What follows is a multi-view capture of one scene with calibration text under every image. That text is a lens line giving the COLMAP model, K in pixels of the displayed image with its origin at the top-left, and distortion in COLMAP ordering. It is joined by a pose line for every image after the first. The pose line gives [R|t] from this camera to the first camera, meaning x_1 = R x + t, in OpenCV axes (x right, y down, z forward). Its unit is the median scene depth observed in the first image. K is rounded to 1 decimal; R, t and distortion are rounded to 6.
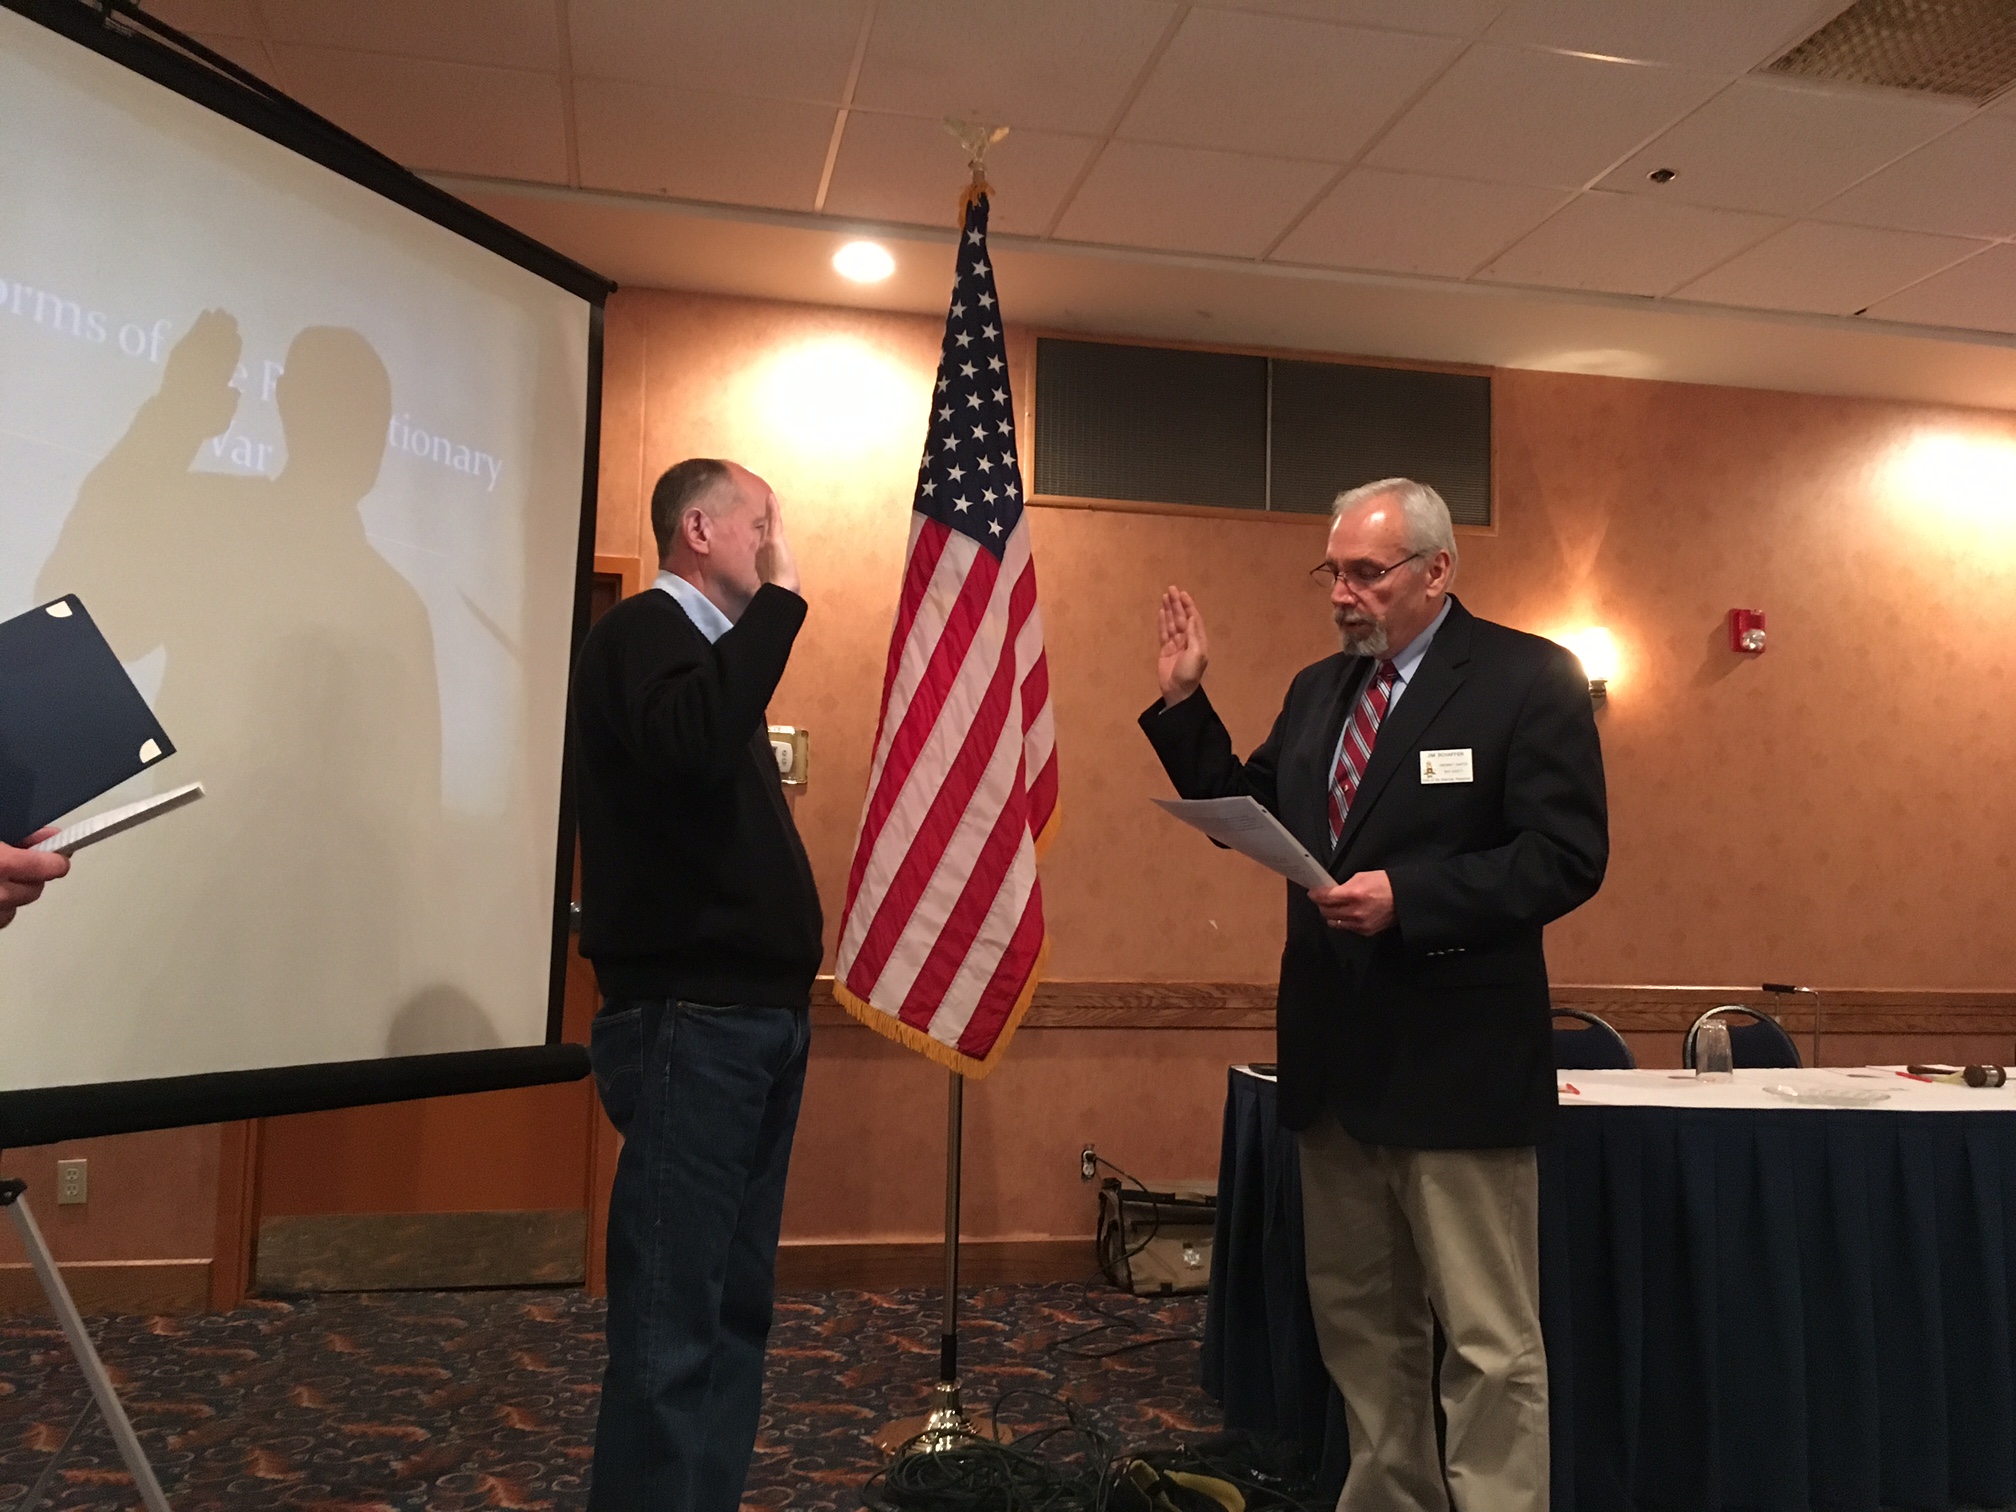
lens RADIAL K [[1700.7, 0, 1008.0], [0, 1700.7, 756.0], [0, 0, 1]] dist [-0.057756, -0.000487]
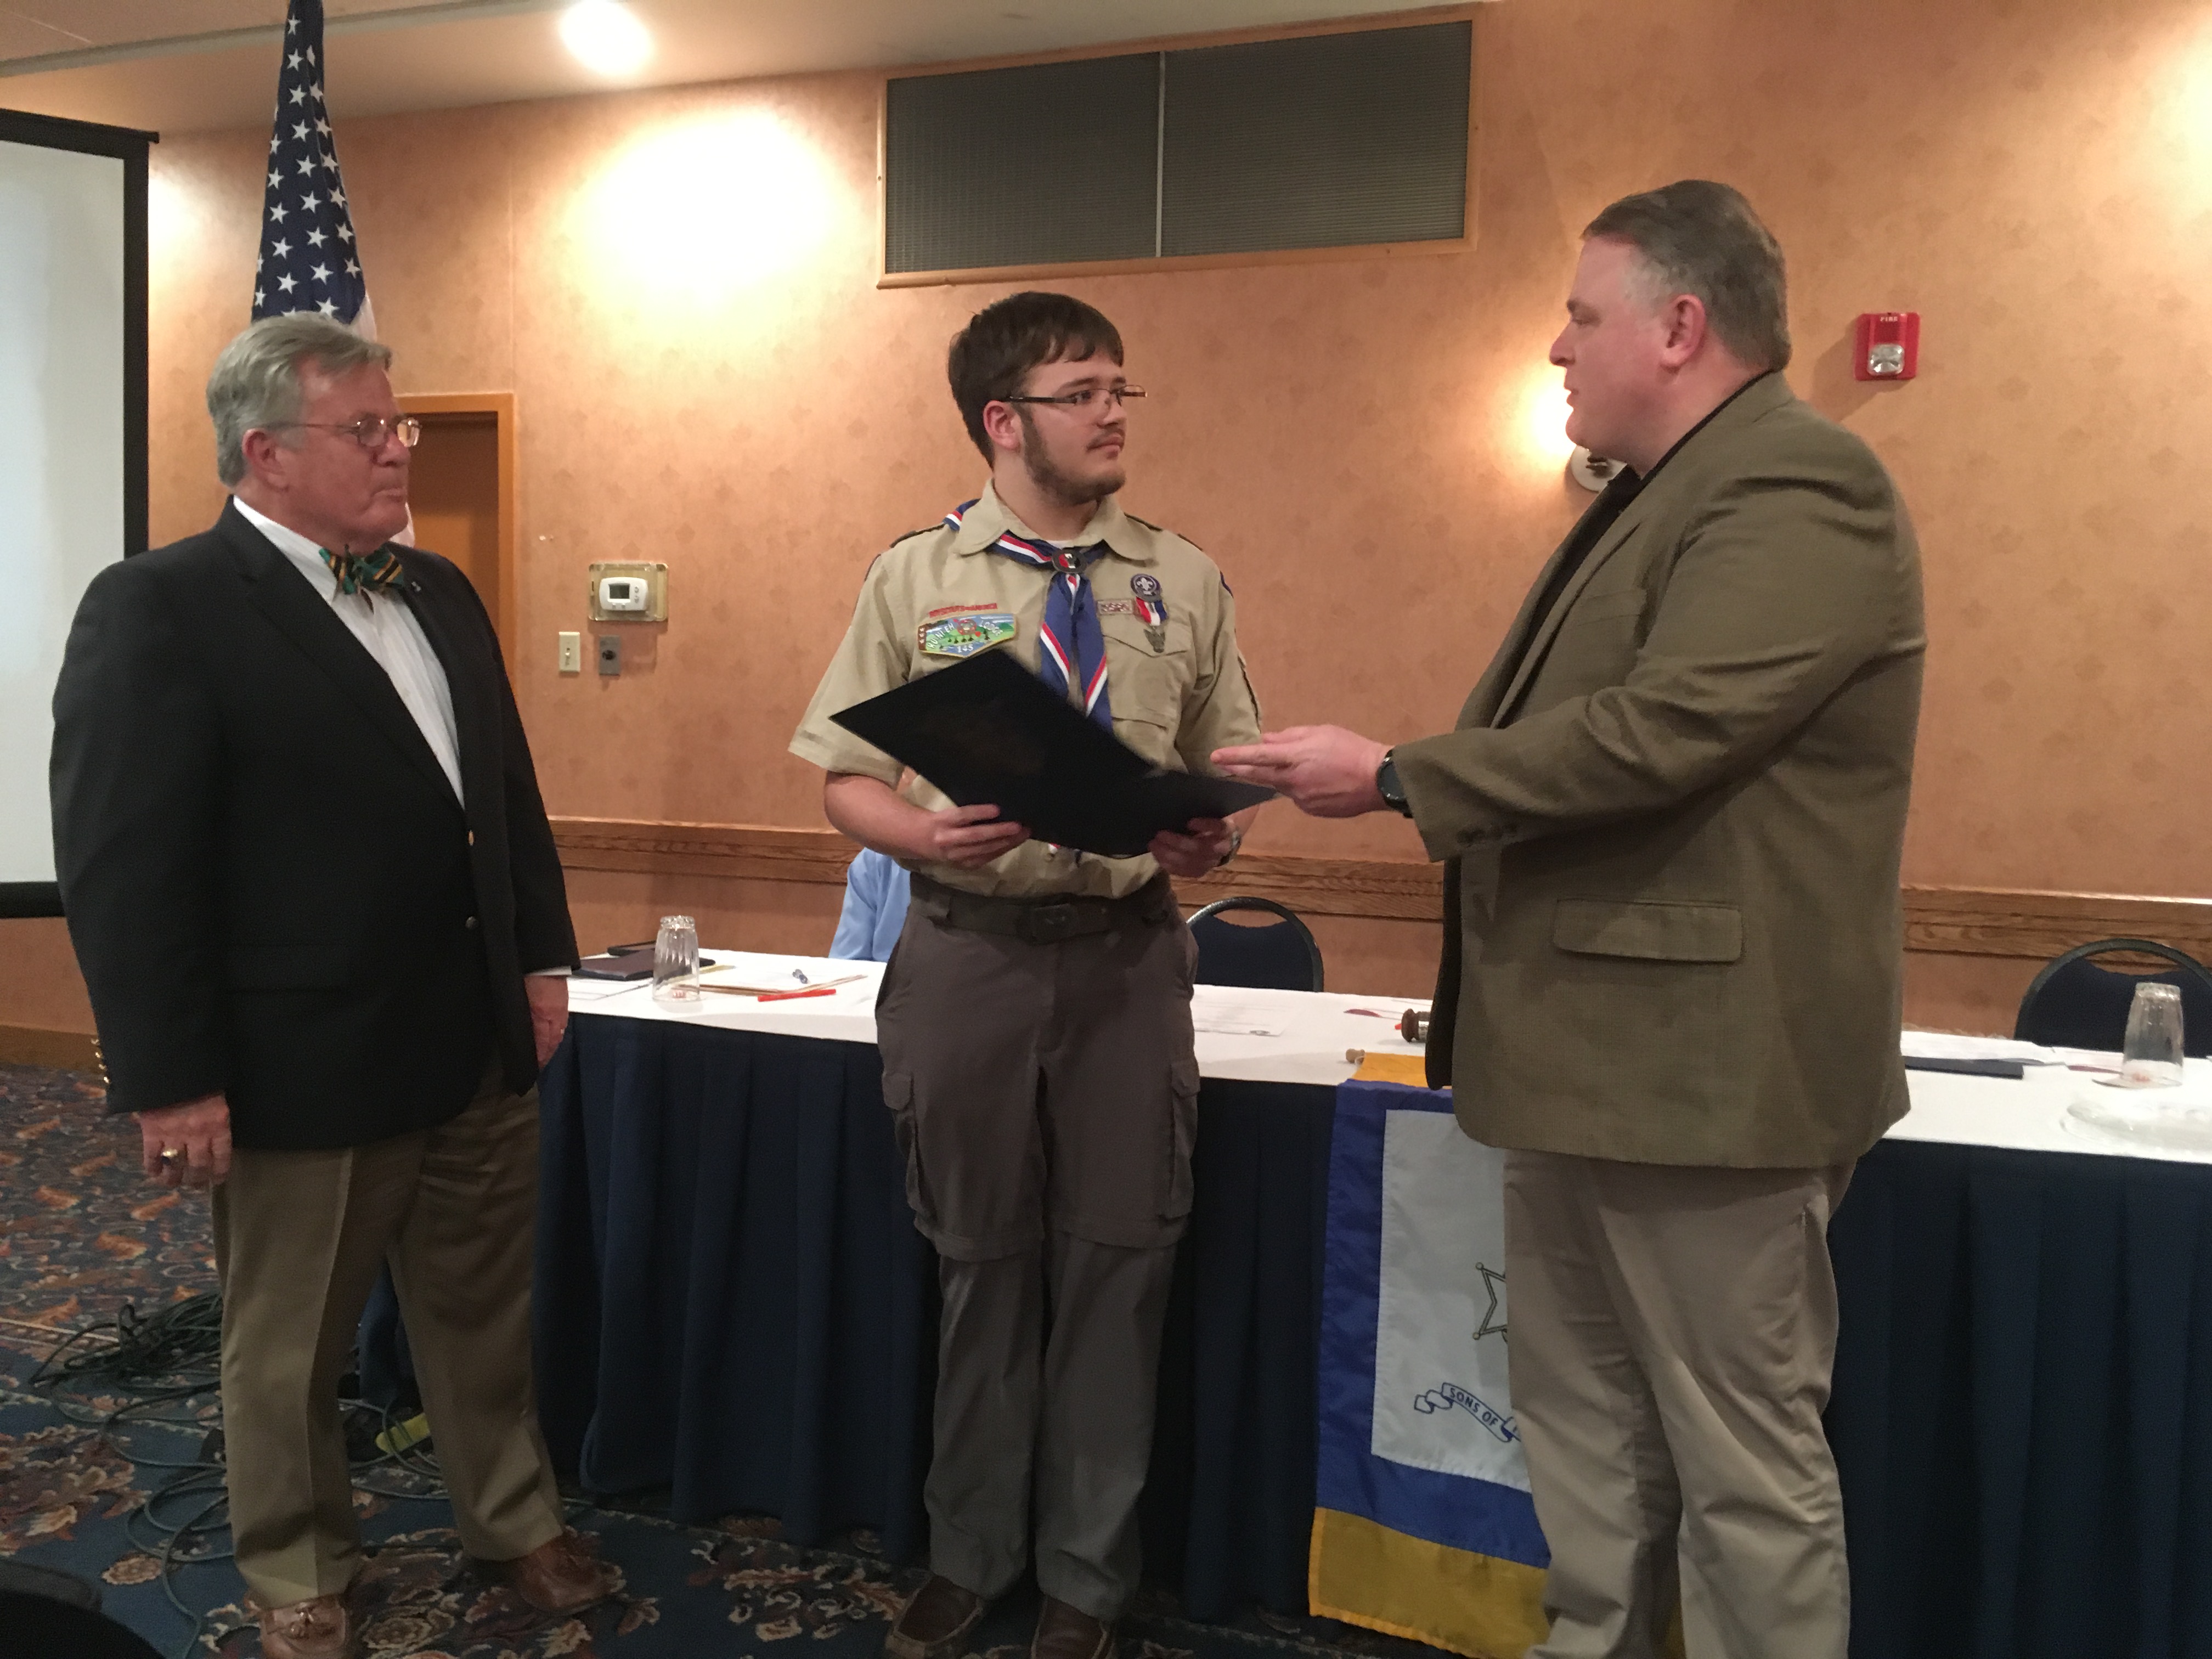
lens RADIAL K [[1872.1, 0, 1105.6], [0, 1872.1, 863.3], [0, 0, 1]] dist [-0.005106, -0.013262]
pose [[0.860623, 0.040838, -0.507603, 0.571676], [0.042331, 0.987593, 0.151225, 0.001830], [0.507481, -0.151635, 0.848216, 0.197141]]
